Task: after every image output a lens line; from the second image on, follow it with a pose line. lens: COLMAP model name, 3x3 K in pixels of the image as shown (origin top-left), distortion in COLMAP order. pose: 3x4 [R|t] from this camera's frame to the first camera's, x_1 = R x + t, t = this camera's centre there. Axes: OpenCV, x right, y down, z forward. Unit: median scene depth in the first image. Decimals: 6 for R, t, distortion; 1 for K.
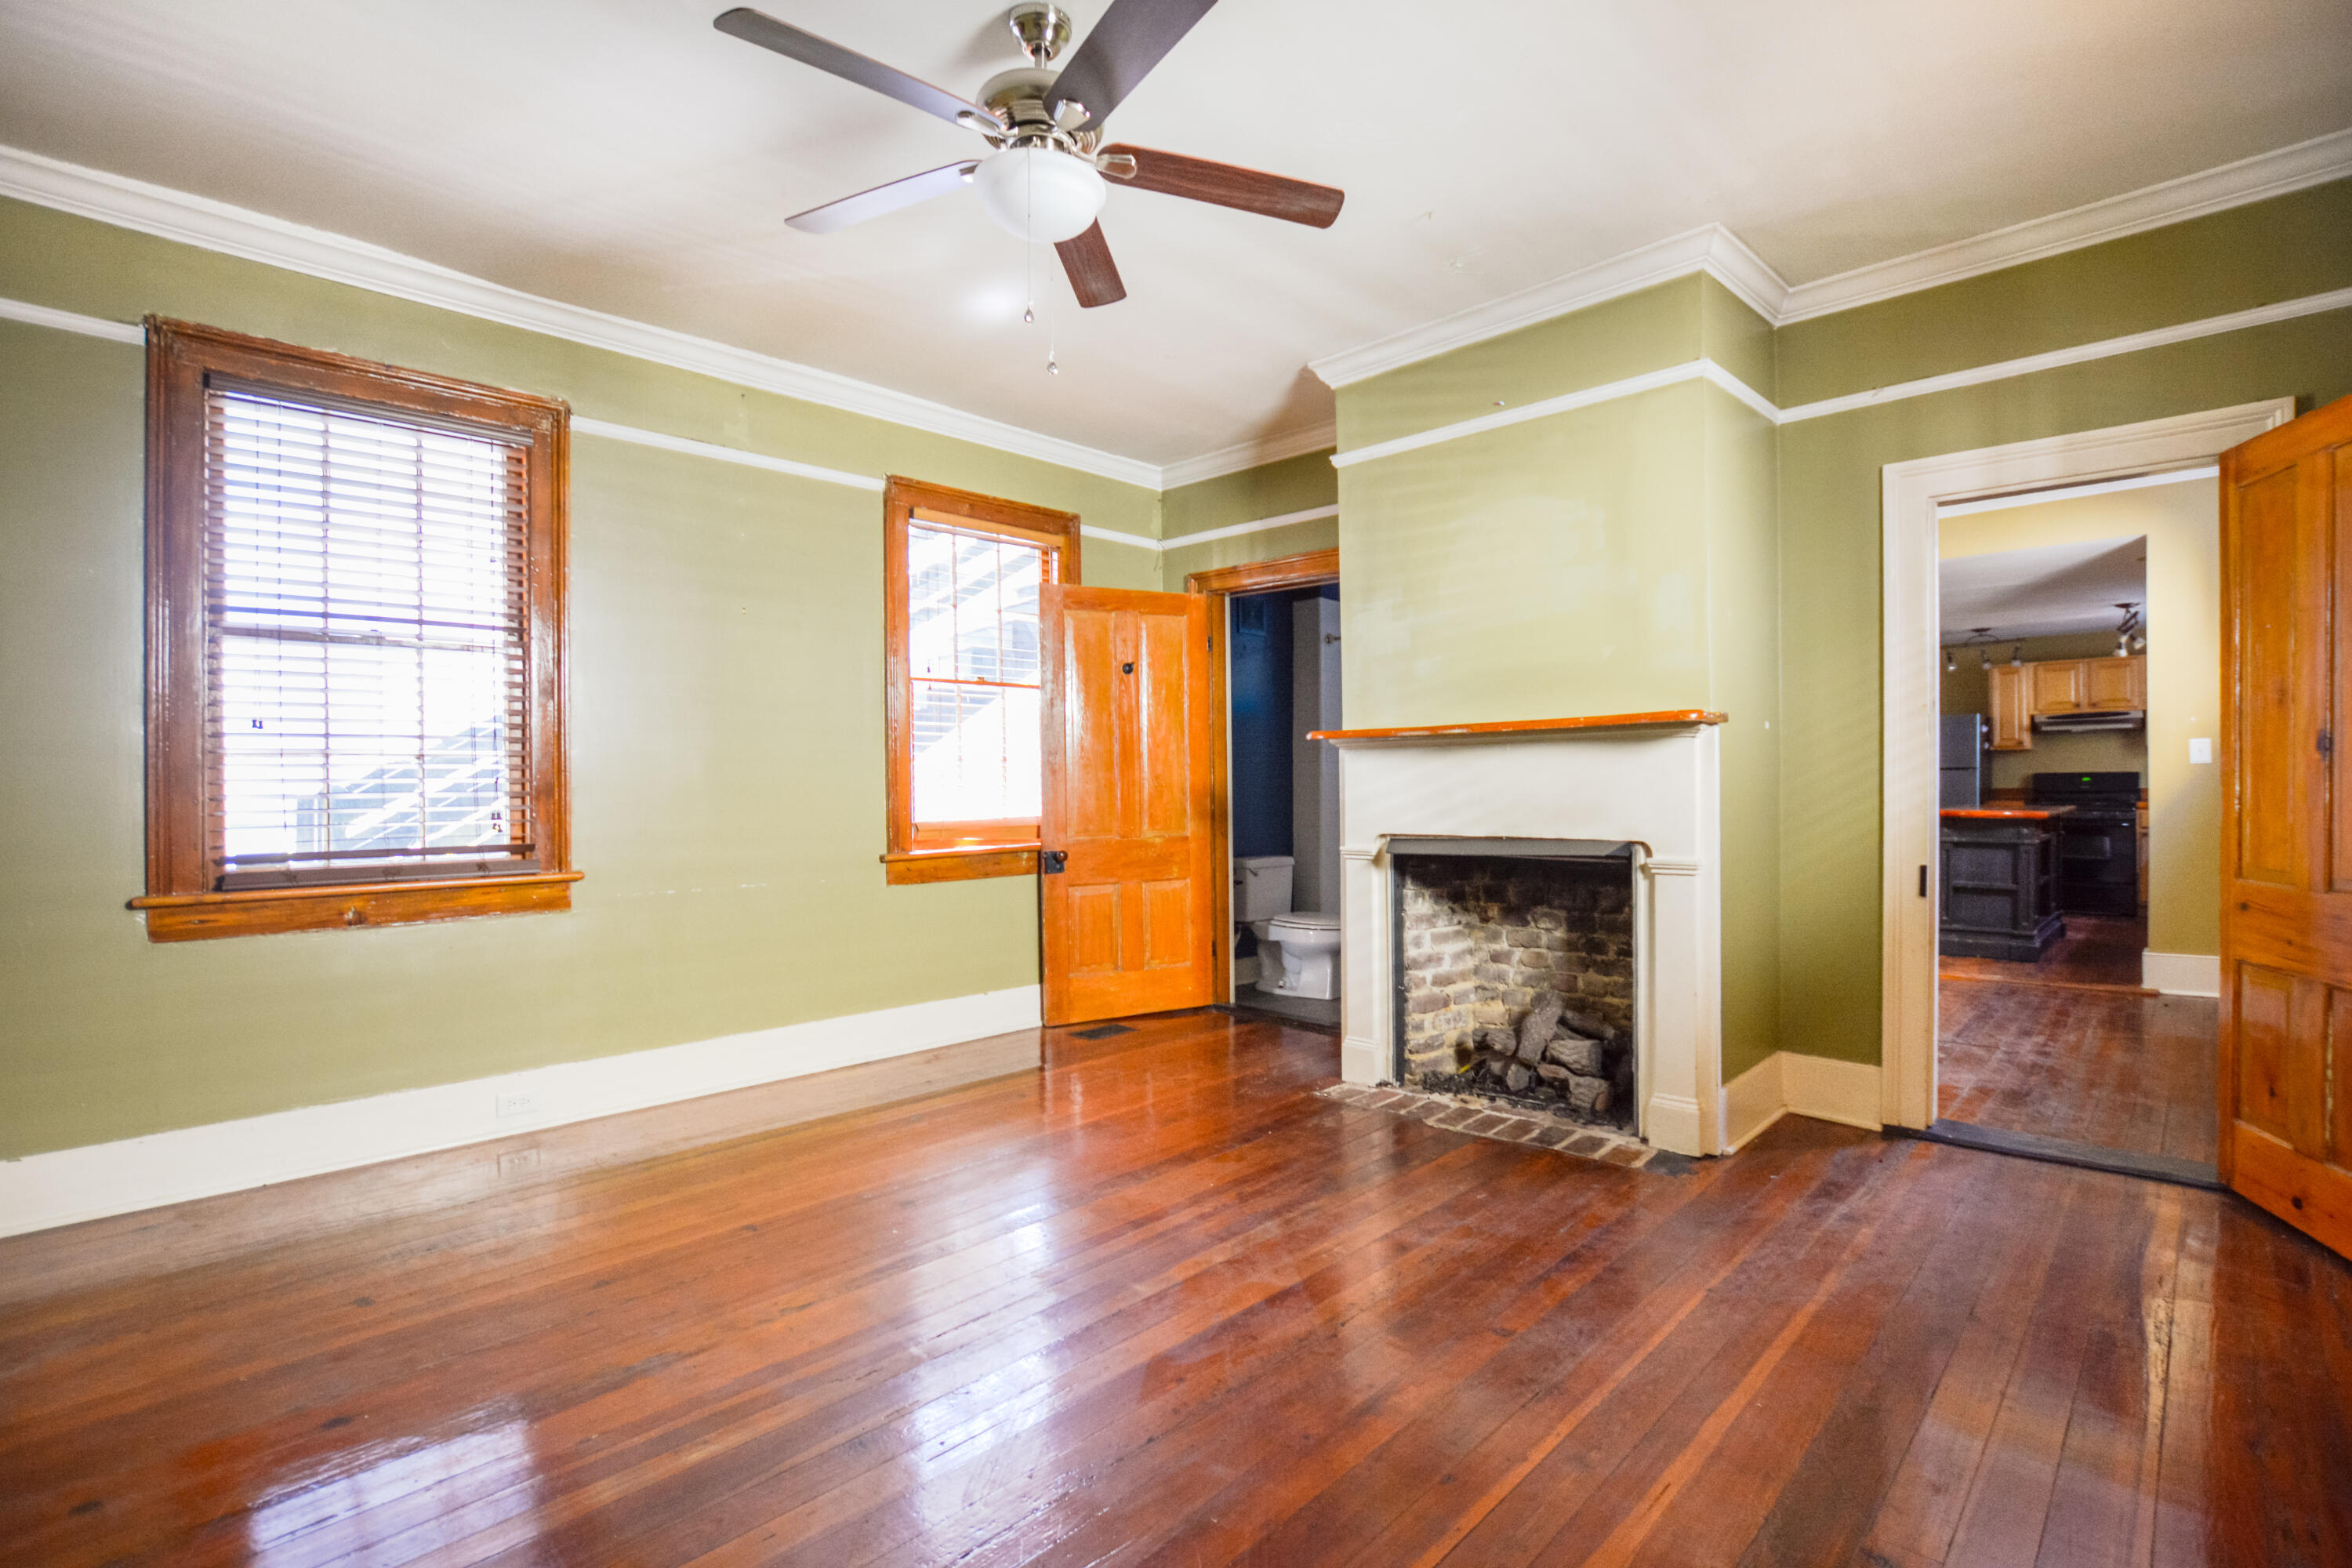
lens RADIAL K [[1056.5, 0, 1279.8], [0, 1056.5, 844.1], [0, 0, 1]] dist [-0.001323, -0.000066]
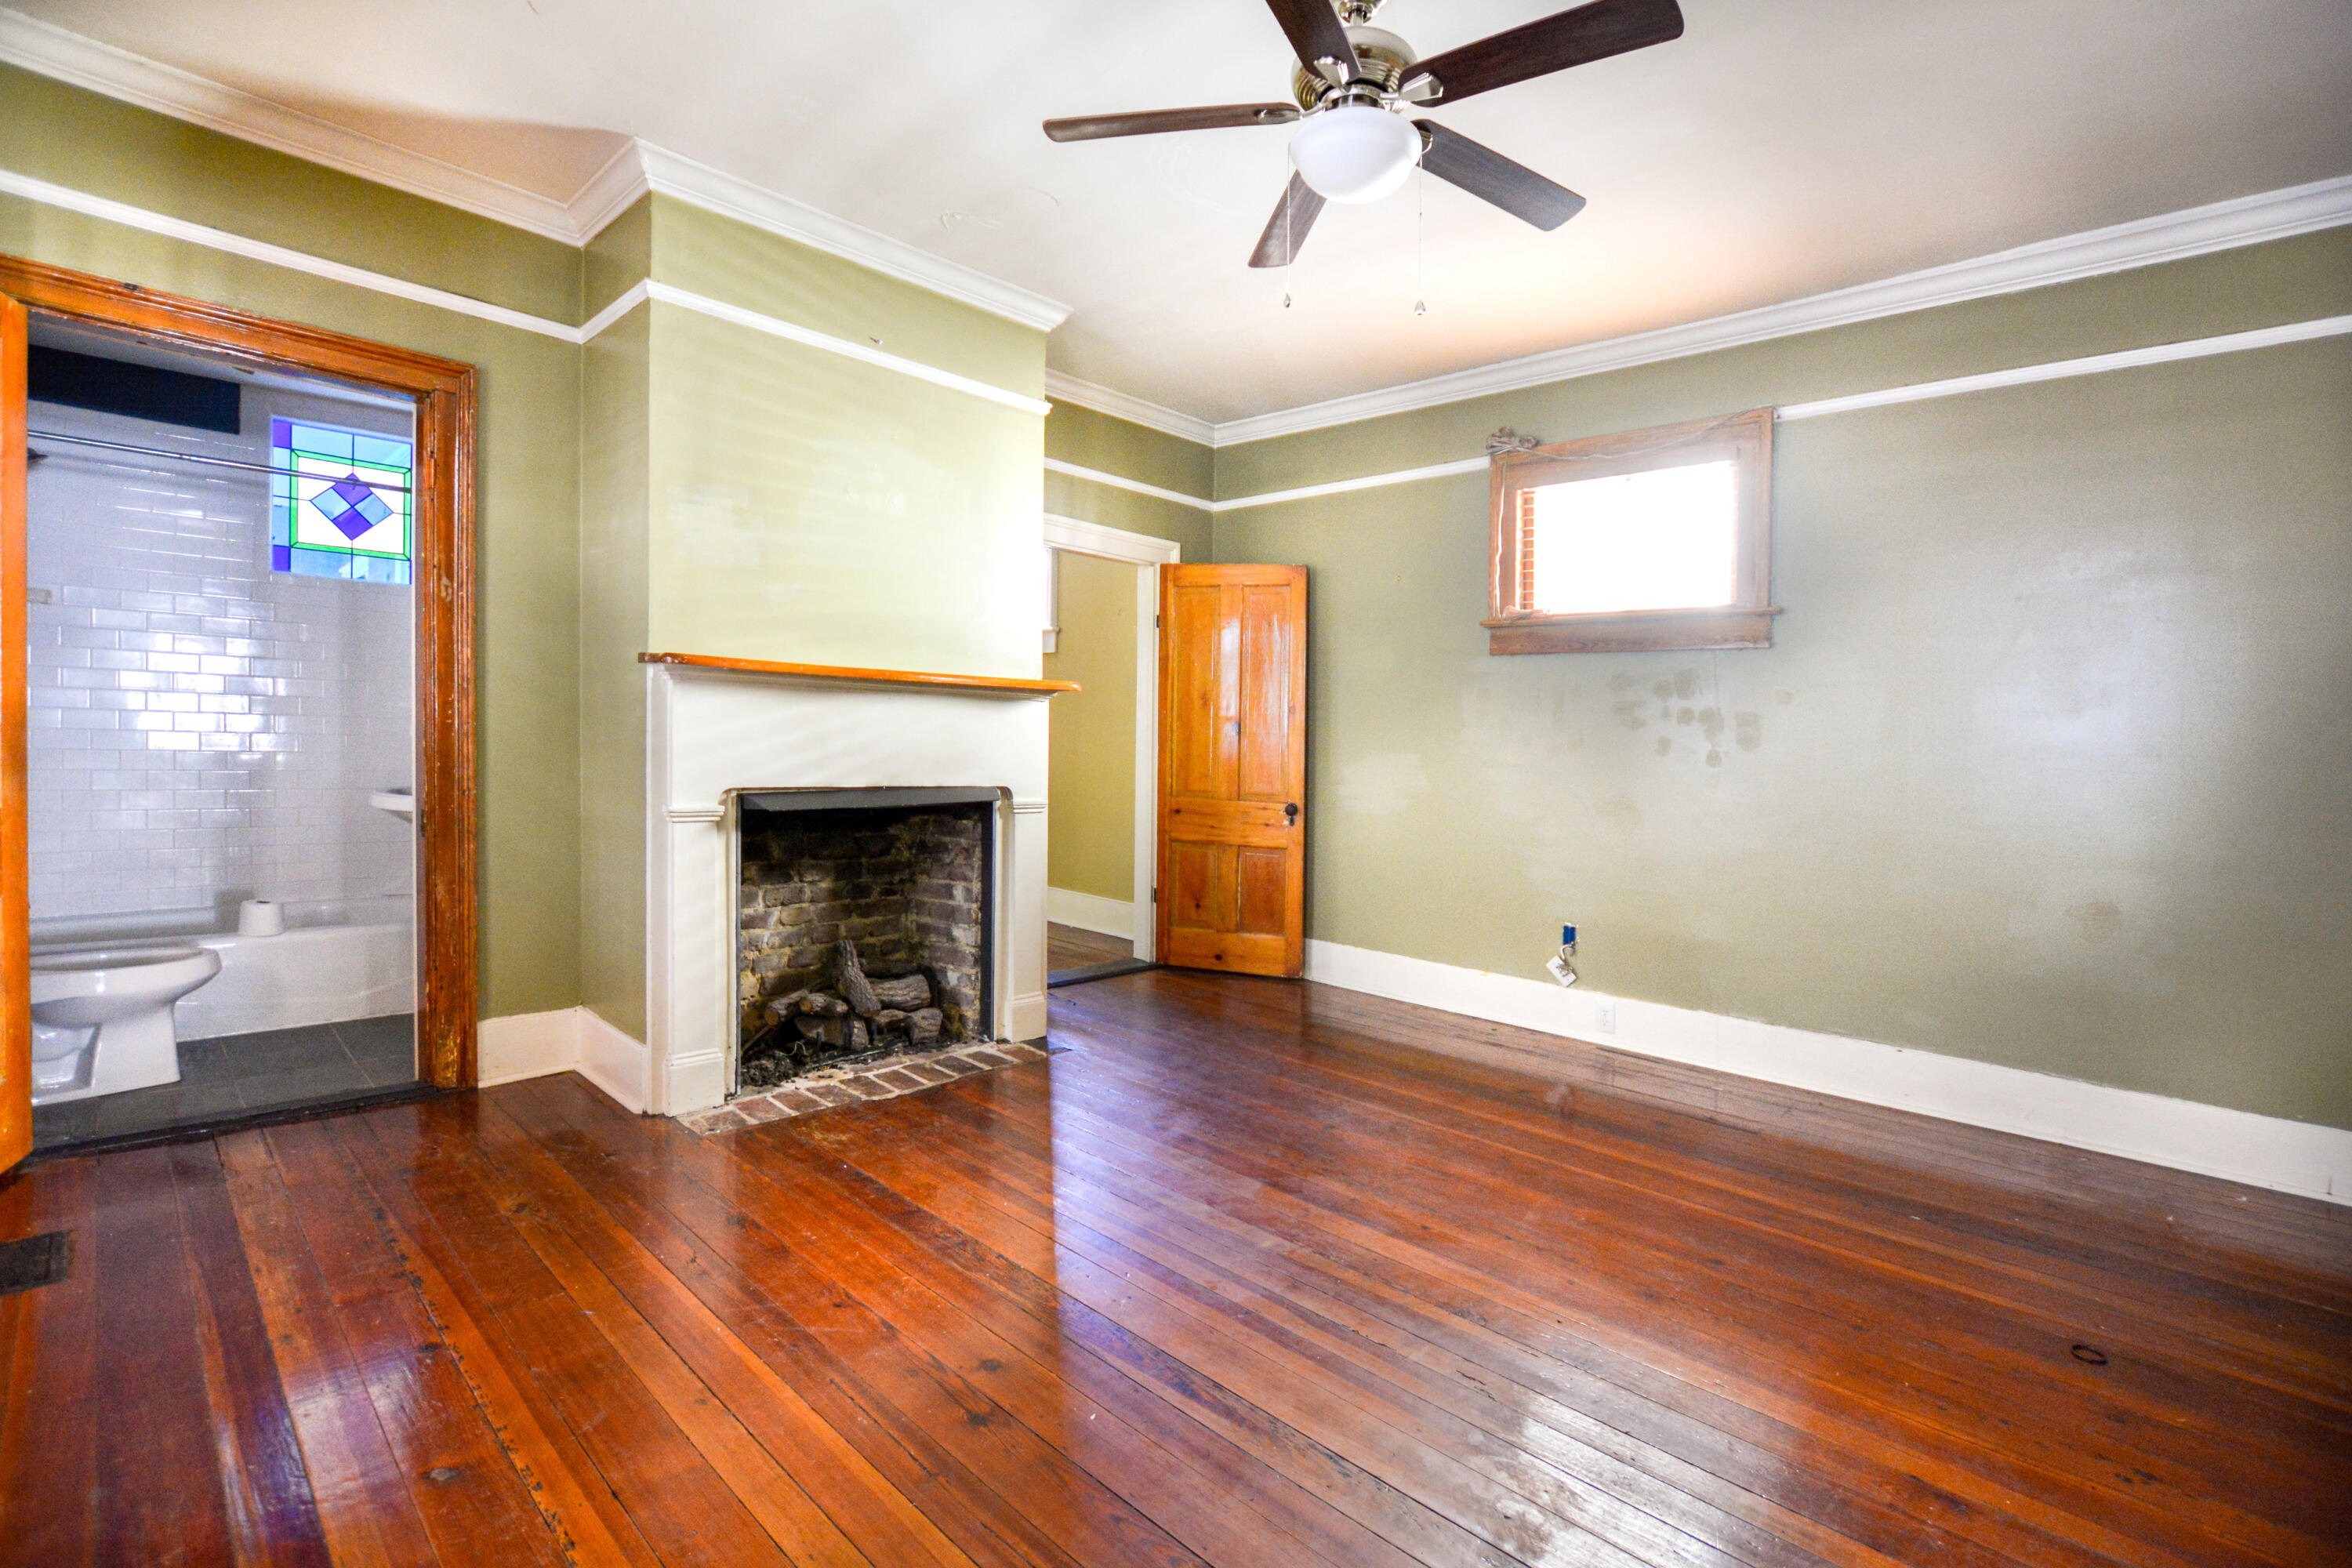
lens RADIAL K [[1049.6, 0, 1176.0], [0, 1049.6, 784.0], [0, 0, 1]] dist [-0.000477, -0.000156]
pose [[0.099649, -0.029112, 0.994597, -0.655790], [0.019454, 0.999438, 0.027305, -0.027820], [-0.994832, 0.016628, 0.100160, 0.569438]]
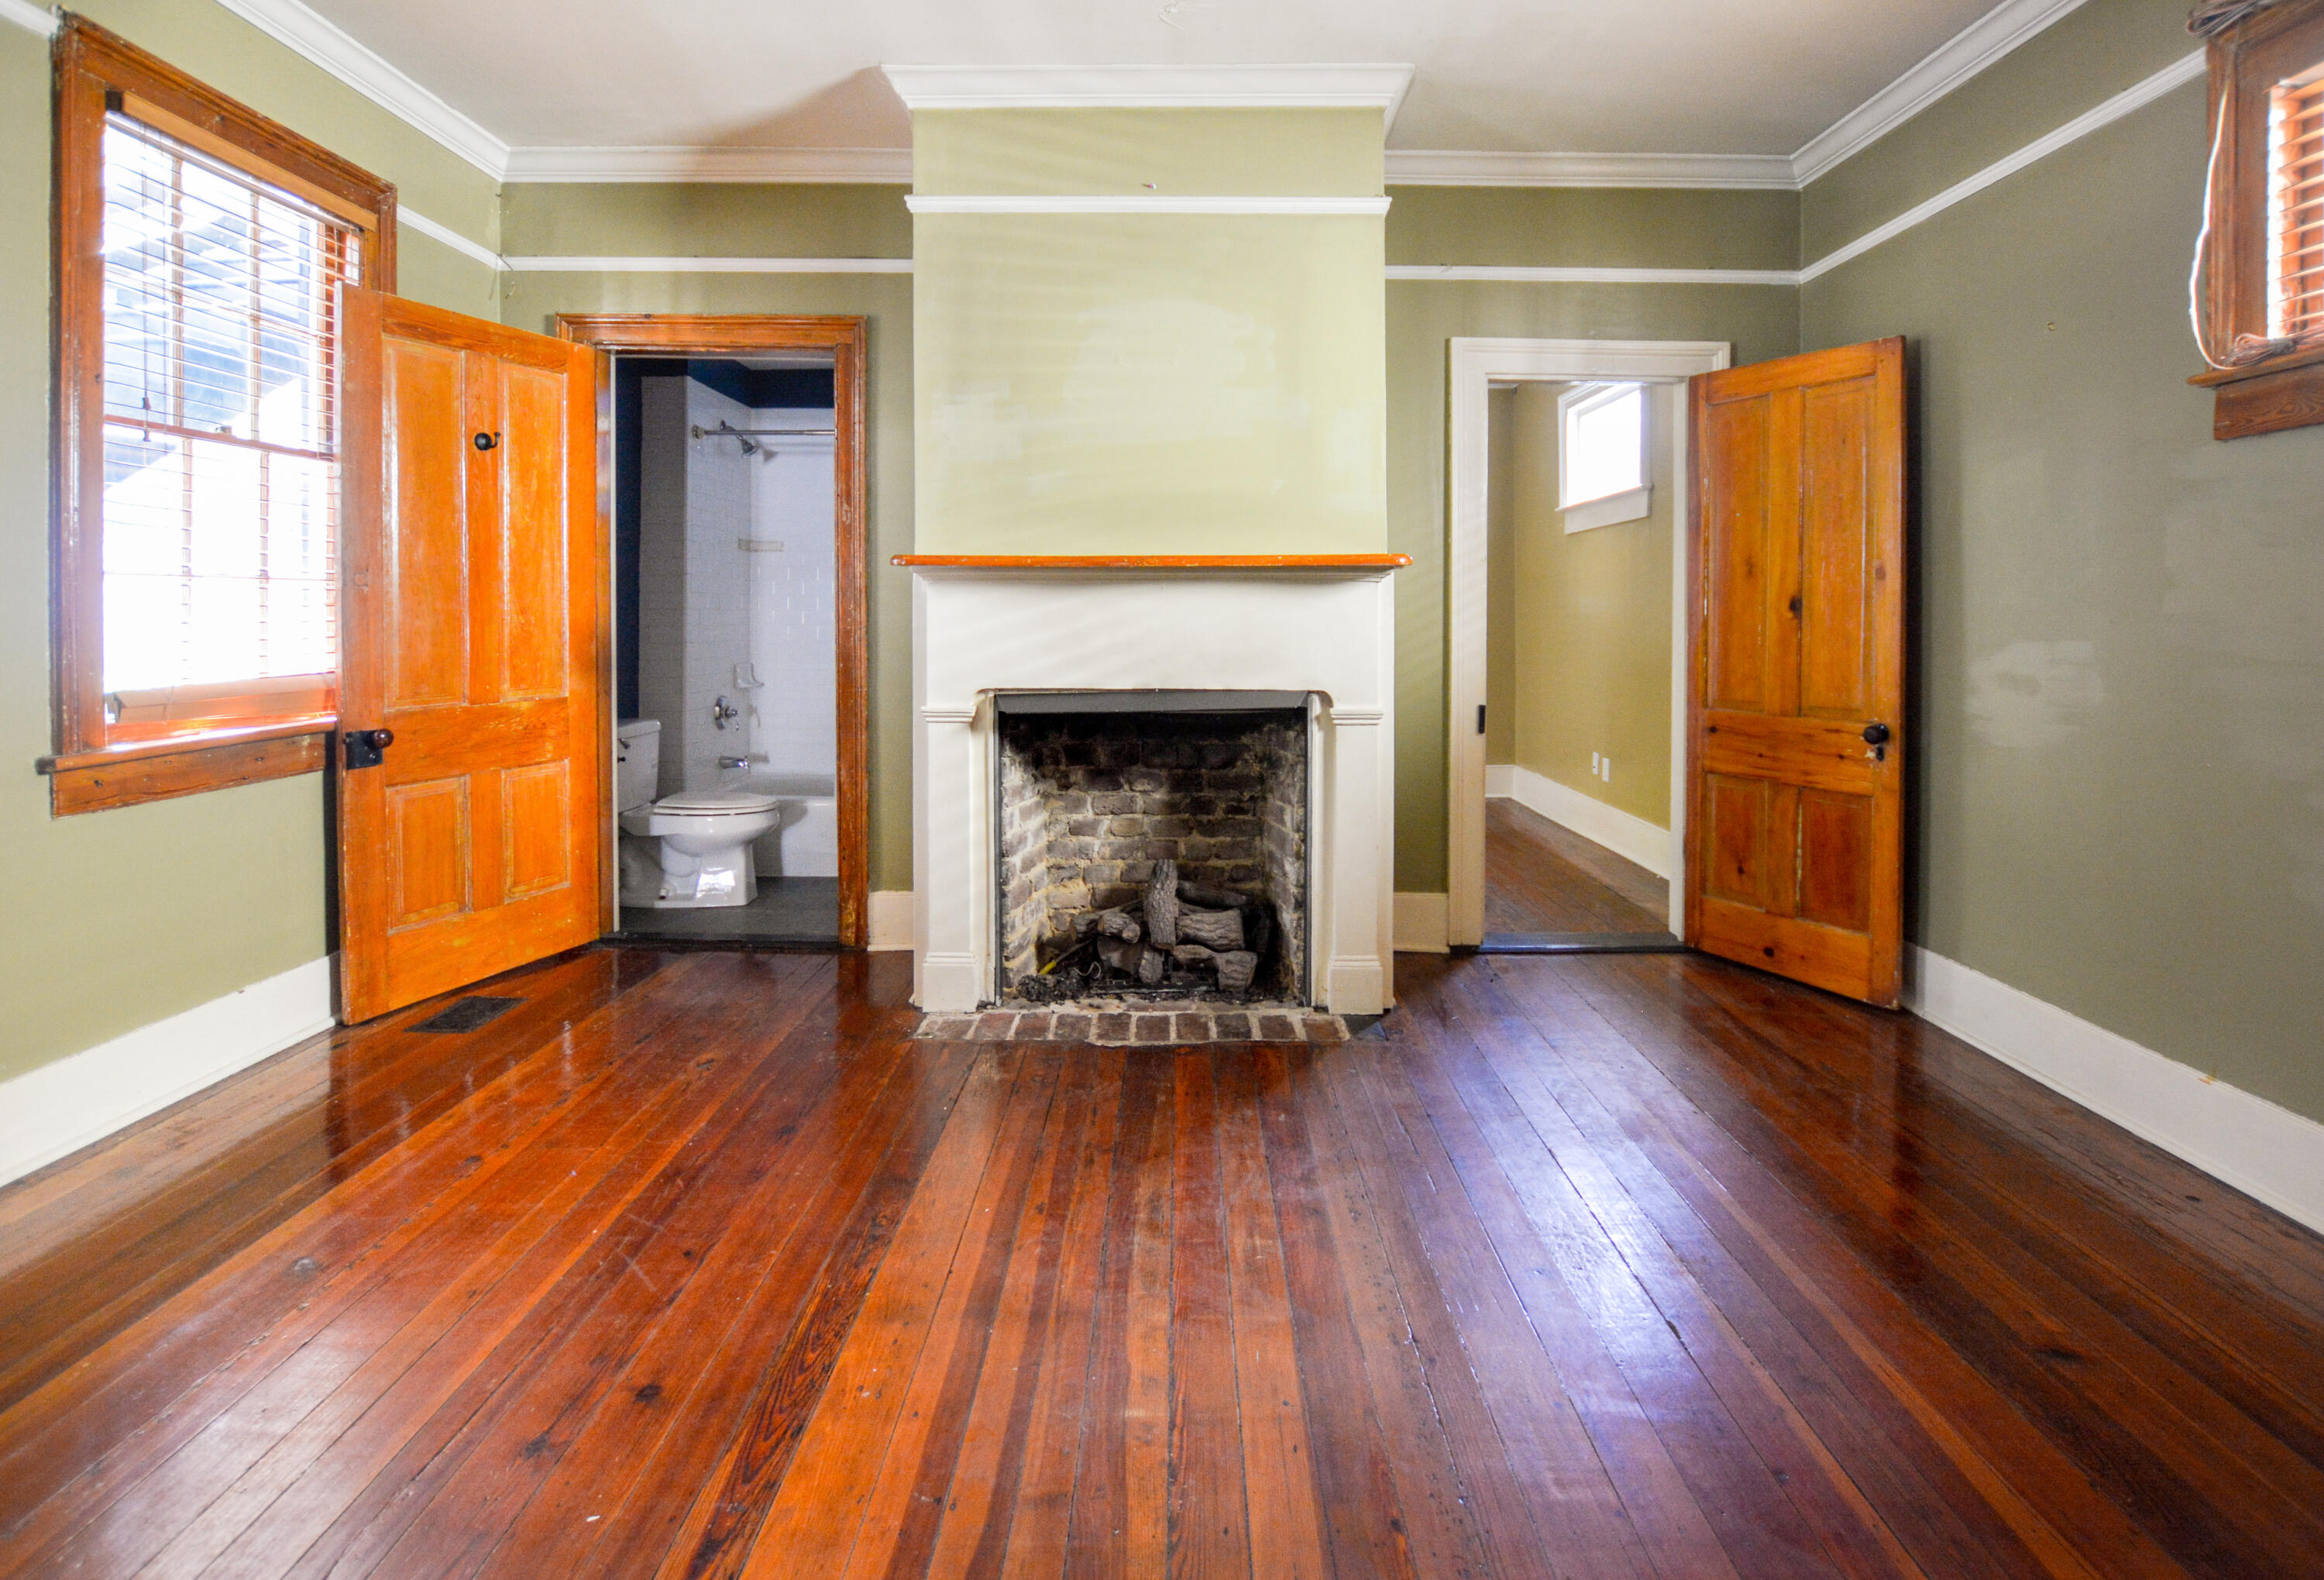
lens RADIAL K [[1102.0, 0, 1166.9], [0, 1102.0, 670.3], [0, 0, 1]] dist [-0.012360, 0.000408]
pose [[0.765882, -0.017769, 0.642735, -0.320986], [0.024187, 0.999707, -0.001183, -0.019226], [-0.642526, 0.016452, 0.766087, 0.277087]]
